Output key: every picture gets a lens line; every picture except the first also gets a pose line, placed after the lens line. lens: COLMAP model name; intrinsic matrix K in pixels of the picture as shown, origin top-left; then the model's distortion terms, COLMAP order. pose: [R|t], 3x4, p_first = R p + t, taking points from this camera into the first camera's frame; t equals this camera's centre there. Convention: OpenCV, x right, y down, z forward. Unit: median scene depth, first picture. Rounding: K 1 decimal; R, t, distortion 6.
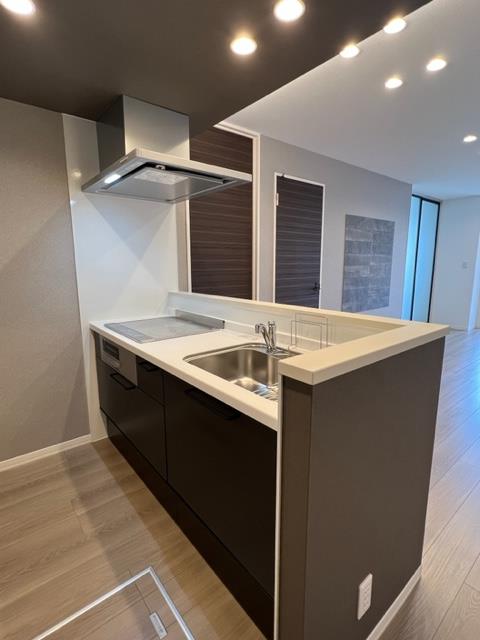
lens RADIAL K [[323.7, 0, 240.5], [0, 323.7, 320.3], [0, 0, 1]] dist [-0.004502, 0.001886]
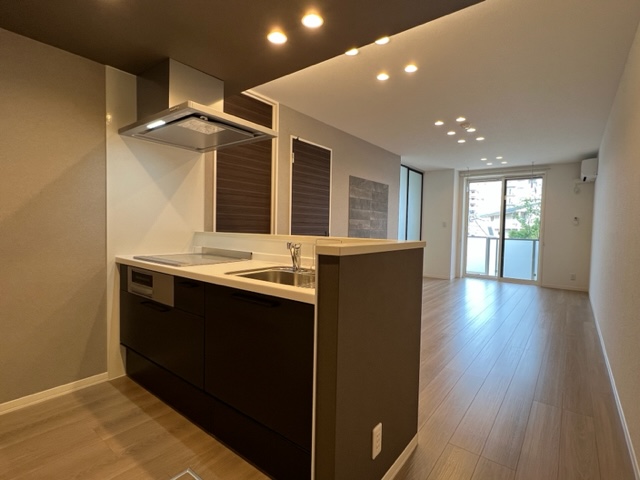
lens RADIAL K [[323.7, 0, 319.3], [0, 323.7, 241.0], [0, 0, 1]] dist [-0.004502, 0.001886]
pose [[0.975332, 0.013474, 0.220332, -0.067098], [0.015083, 0.991735, -0.127415, 0.104489], [-0.220228, 0.127595, 0.967067, -0.149260]]
